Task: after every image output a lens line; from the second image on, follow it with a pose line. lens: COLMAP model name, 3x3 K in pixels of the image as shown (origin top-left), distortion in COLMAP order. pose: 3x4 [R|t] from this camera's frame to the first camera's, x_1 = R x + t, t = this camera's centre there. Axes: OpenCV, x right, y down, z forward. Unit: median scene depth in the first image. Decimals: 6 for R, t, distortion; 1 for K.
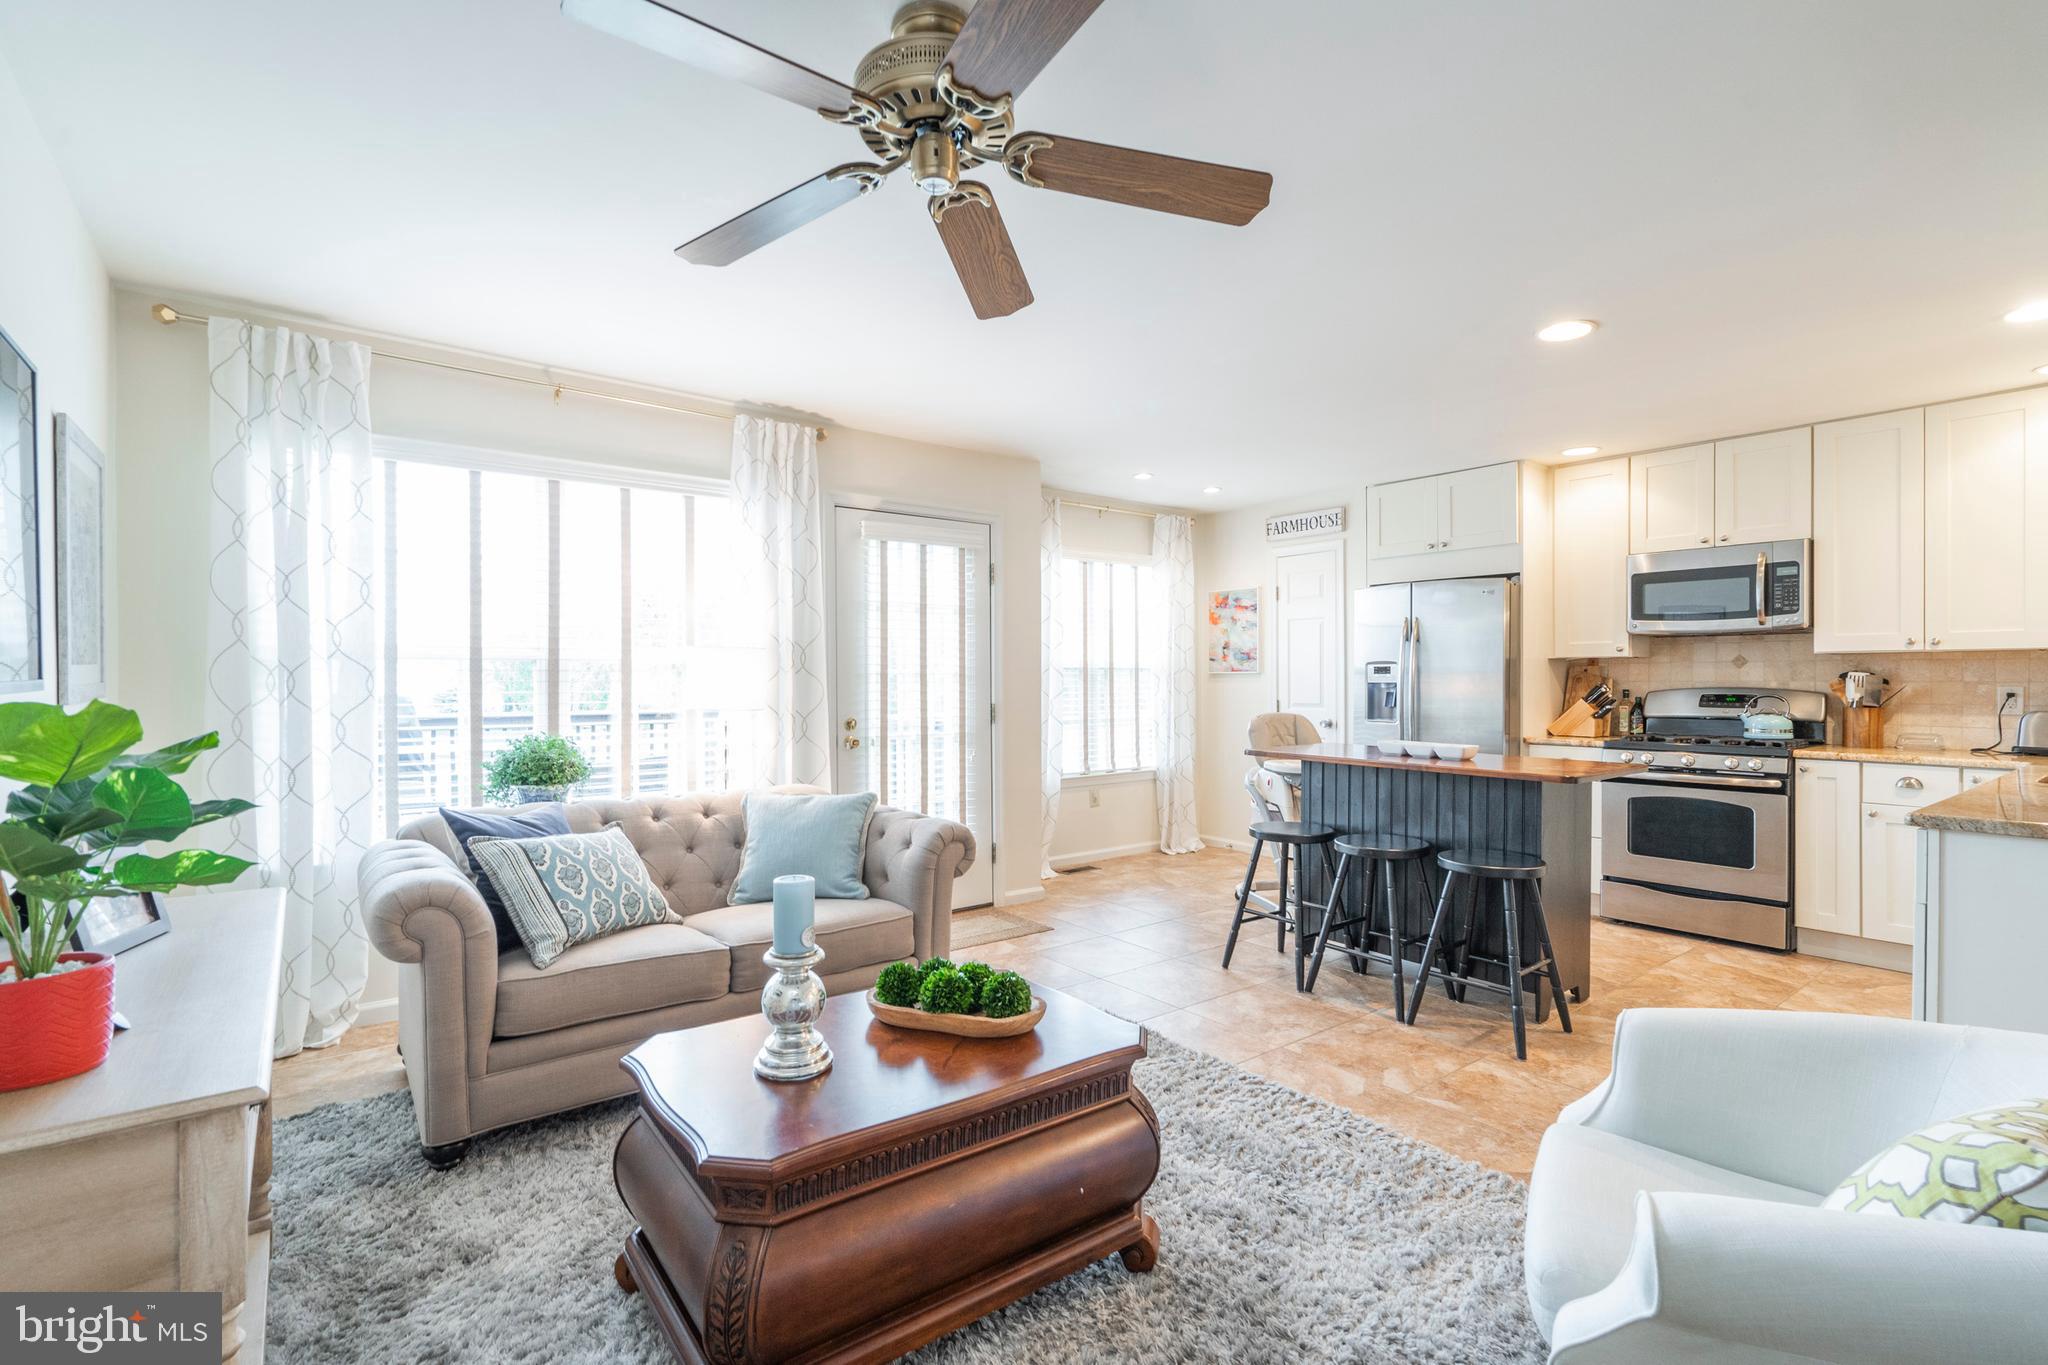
lens RADIAL K [[922.8, 0, 1066.0], [0, 922.8, 685.8], [0, 0, 1]] dist [-0.001606, 0.001941]
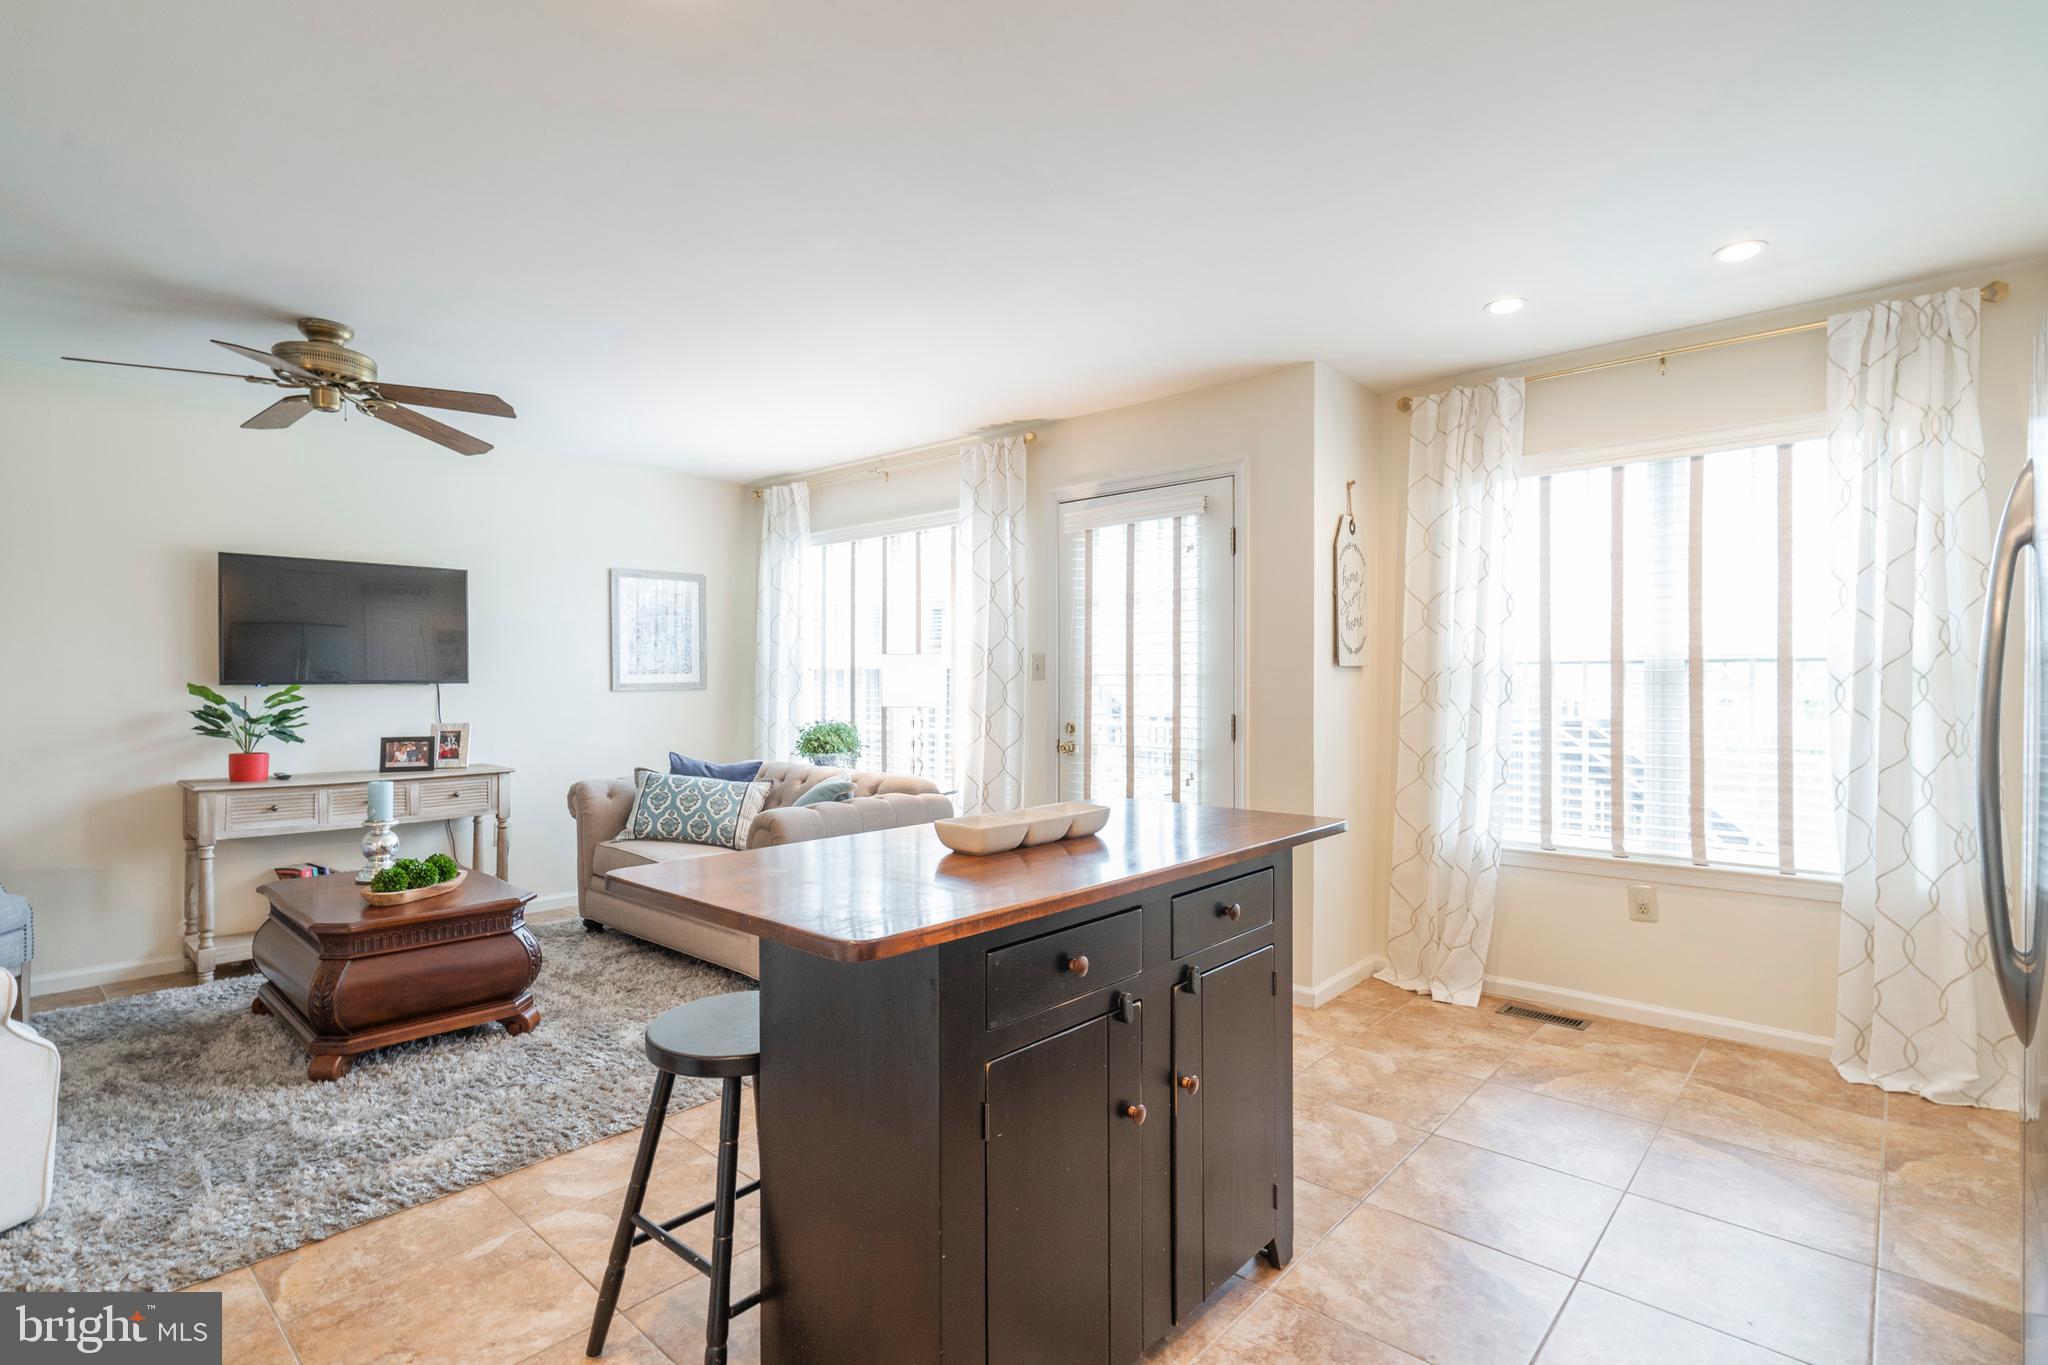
lens RADIAL K [[998.9, 0, 1030.3], [0, 998.9, 690.8], [0, 0, 1]] dist [-0.004233, 0.000220]
pose [[0.149057, 0.007880, -0.988797, 0.751450], [-0.009525, 0.999933, 0.006533, -0.003567], [0.988783, 0.008445, 0.149122, 0.776737]]
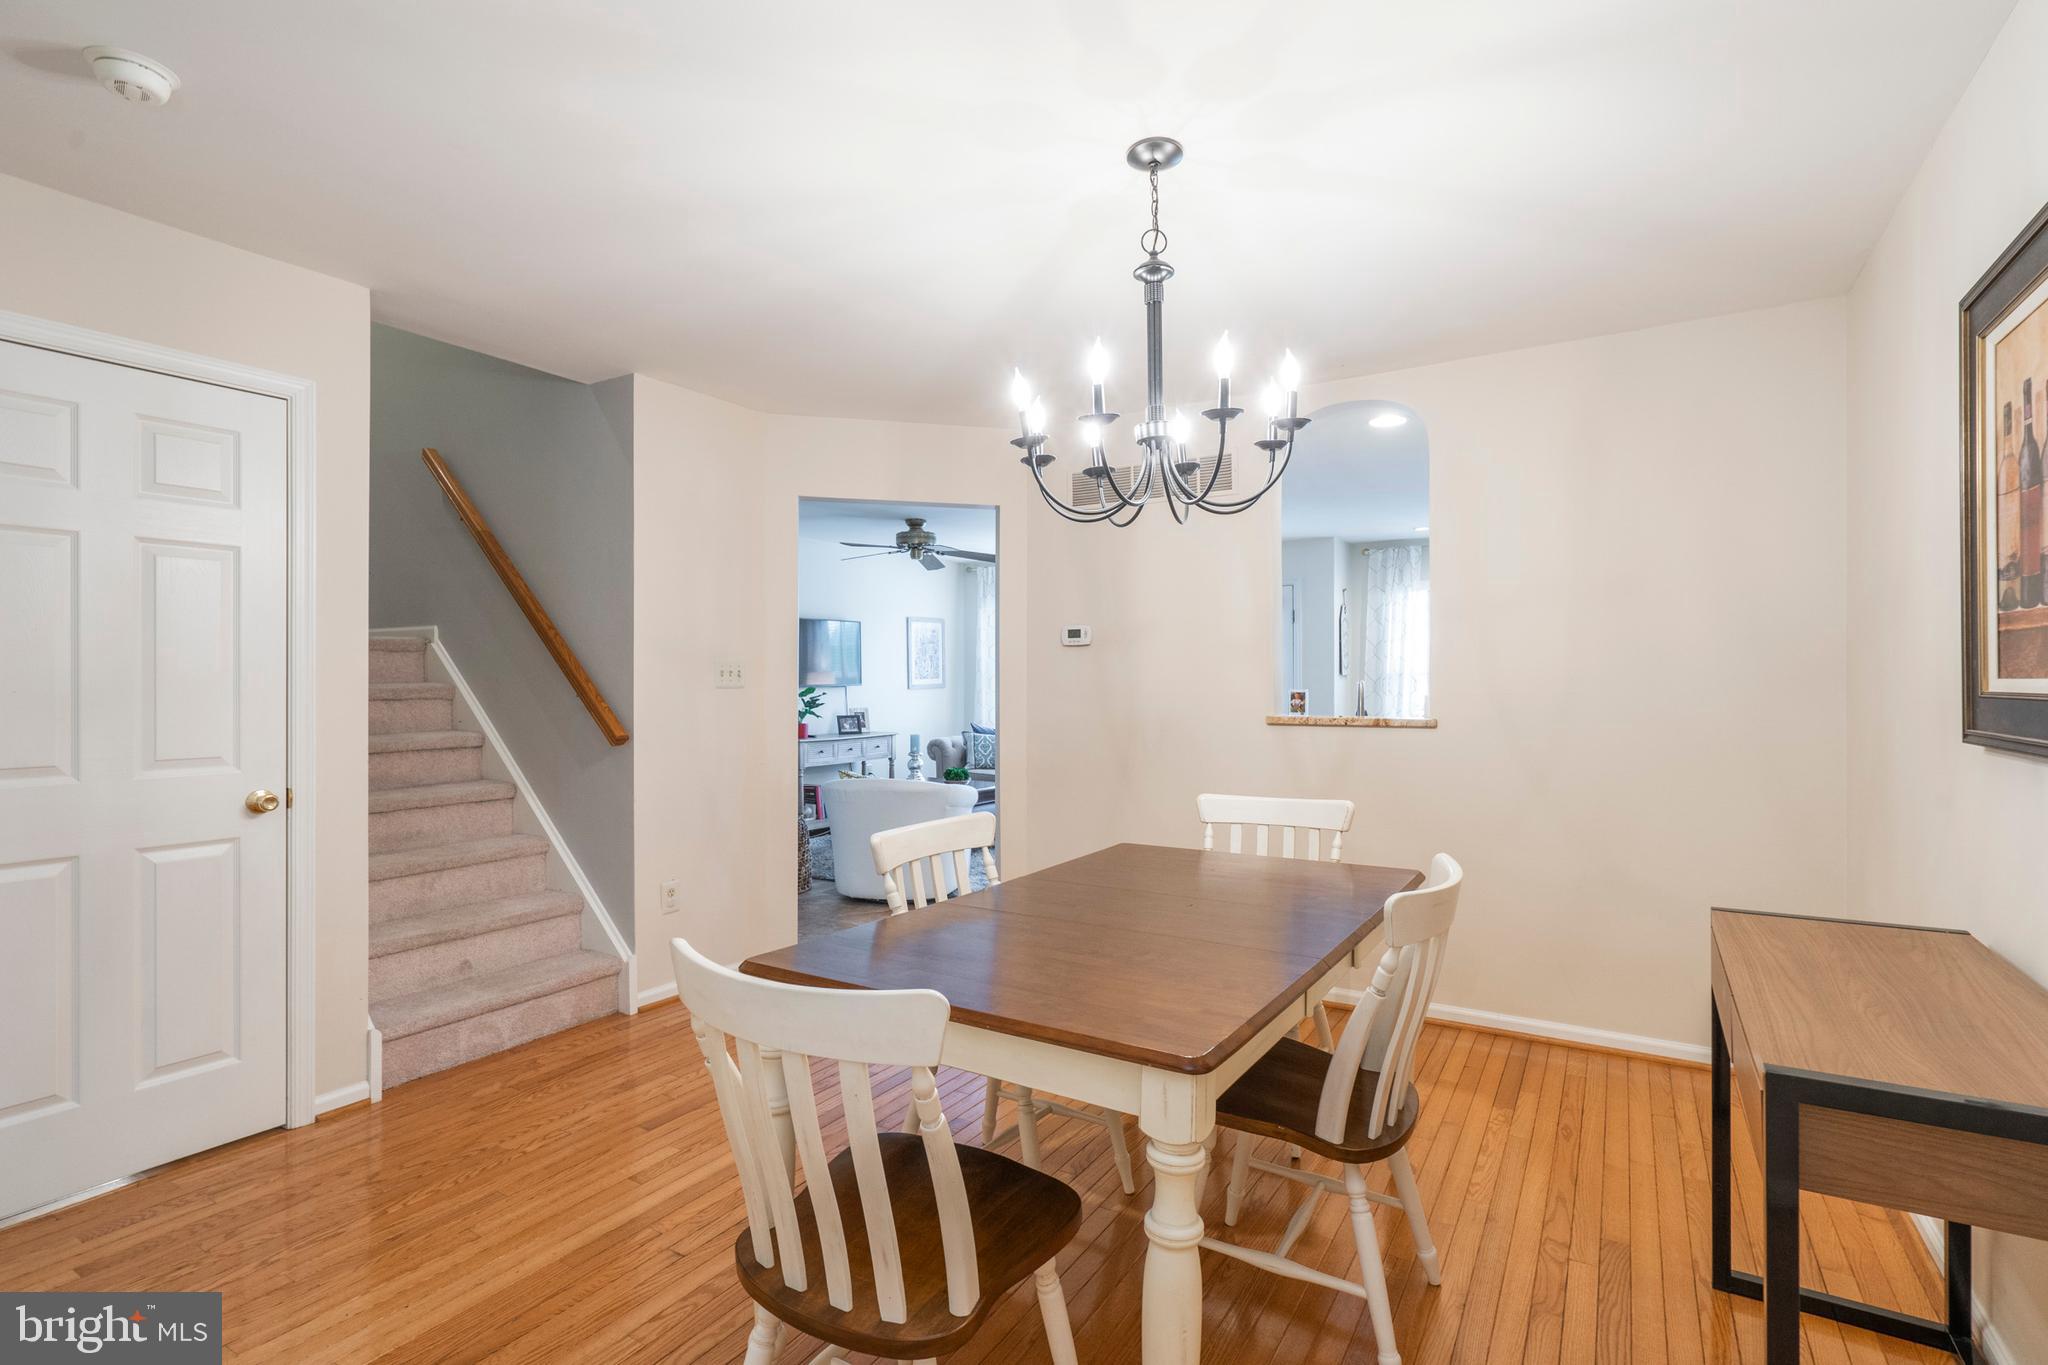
lens RADIAL K [[998.9, 0, 1025.3], [0, 998.9, 682.4], [0, 0, 1]] dist [-0.004233, 0.000220]
pose [[0.310157, 0.006253, -0.950665, 1.504598], [-0.002910, 0.999980, 0.005627, -0.016688], [0.950681, 0.001021, 0.310169, 0.051957]]
